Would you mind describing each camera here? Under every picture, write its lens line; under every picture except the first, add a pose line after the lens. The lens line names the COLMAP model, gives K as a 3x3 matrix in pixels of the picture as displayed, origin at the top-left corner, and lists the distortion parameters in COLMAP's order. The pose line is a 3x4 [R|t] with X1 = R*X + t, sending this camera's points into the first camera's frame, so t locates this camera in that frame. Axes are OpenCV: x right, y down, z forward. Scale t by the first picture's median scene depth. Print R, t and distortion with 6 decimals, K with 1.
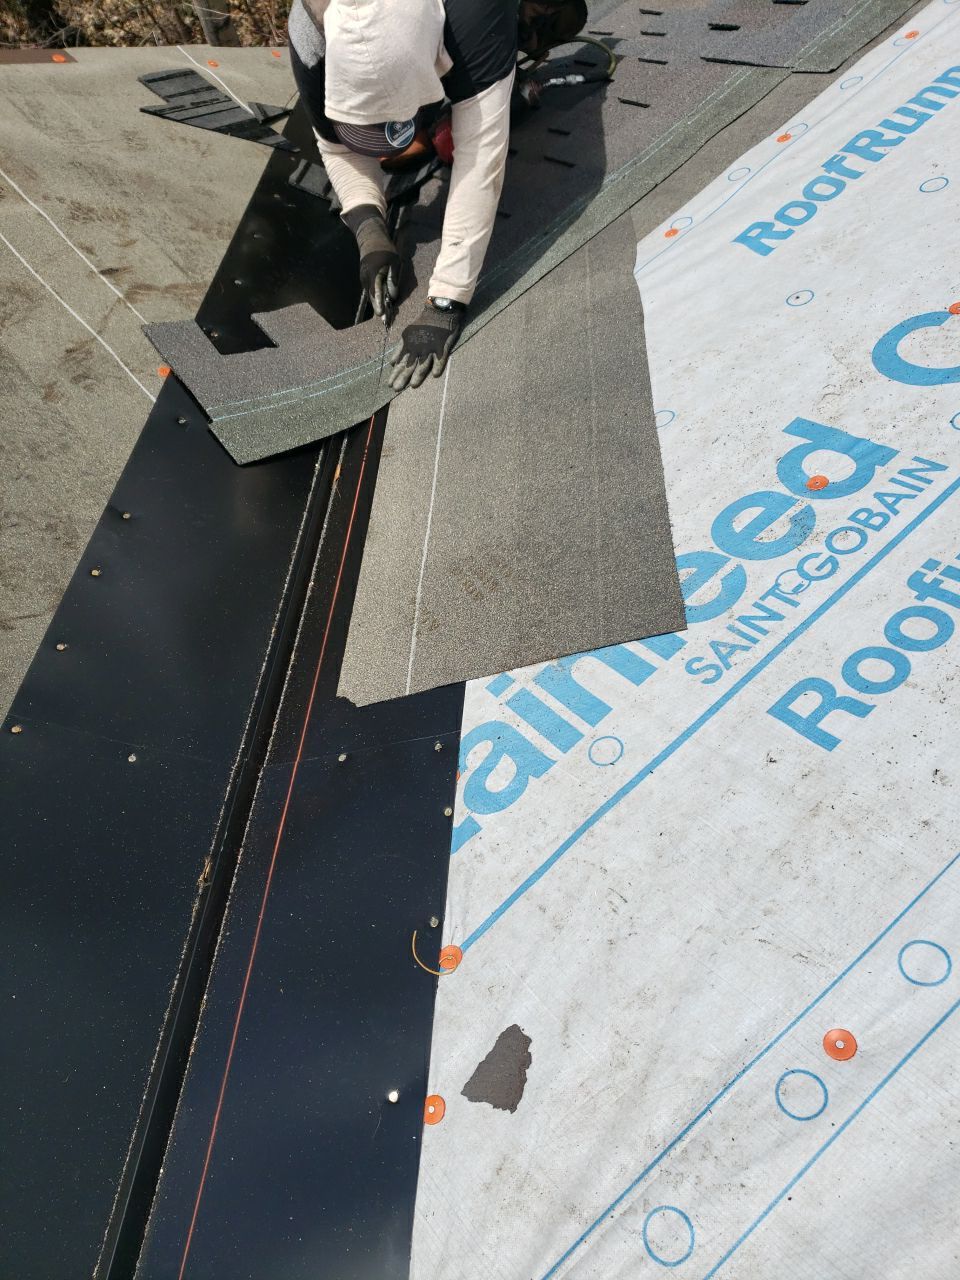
lens RADIAL K [[924.9, 0, 480.0], [0, 924.9, 640.0], [0, 0, 1]] dist [0.001604, -0.005430]
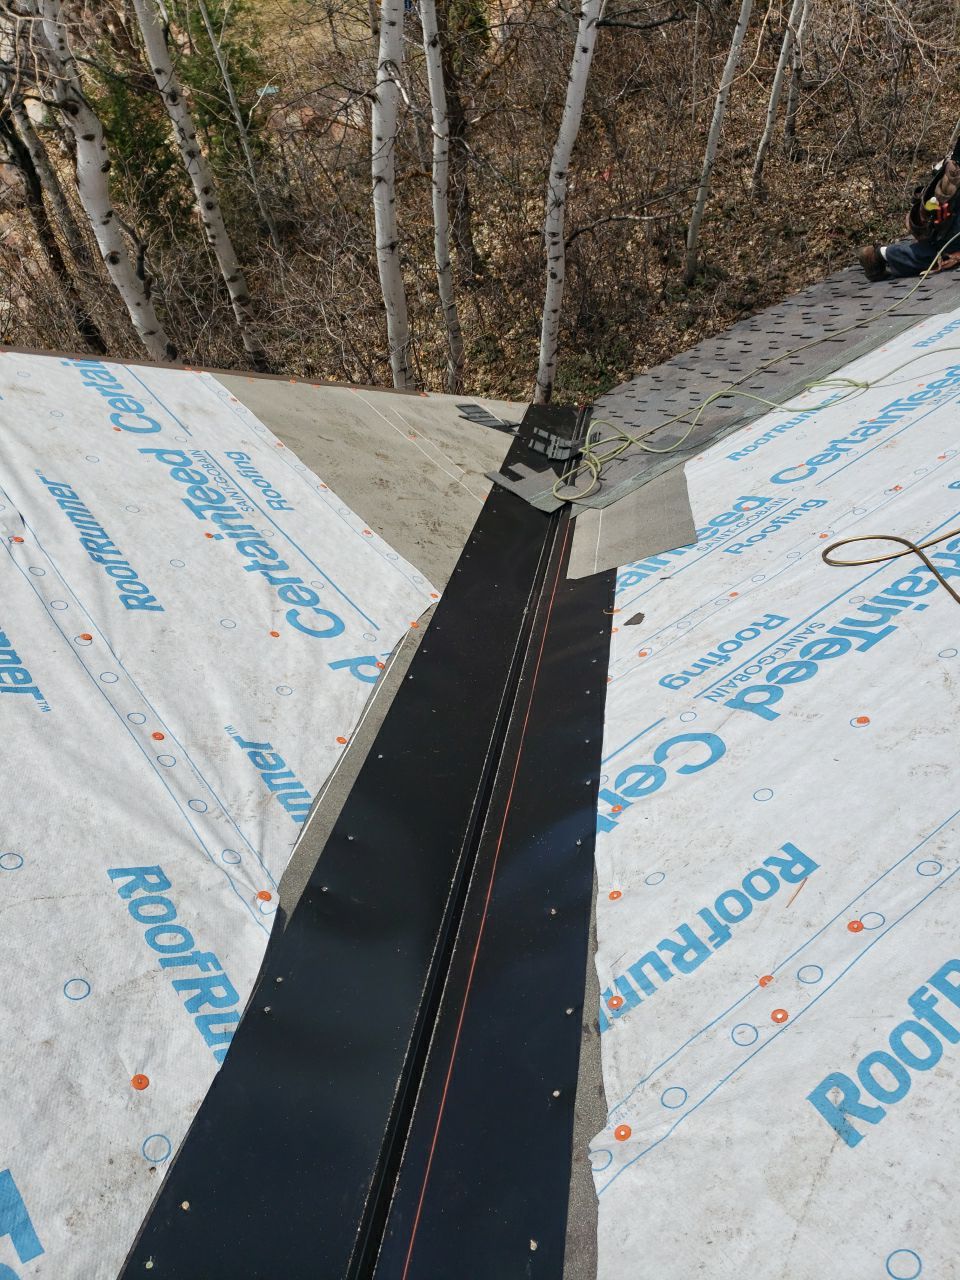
lens RADIAL K [[922.7, 0, 491.5], [0, 922.7, 657.0], [0, 0, 1]] dist [0.000155, 0.004577]
pose [[0.995658, 0.060605, -0.070652, -0.181427], [-0.081953, 0.930661, -0.356587, 1.316132], [0.044142, 0.360829, 0.931587, -1.490100]]
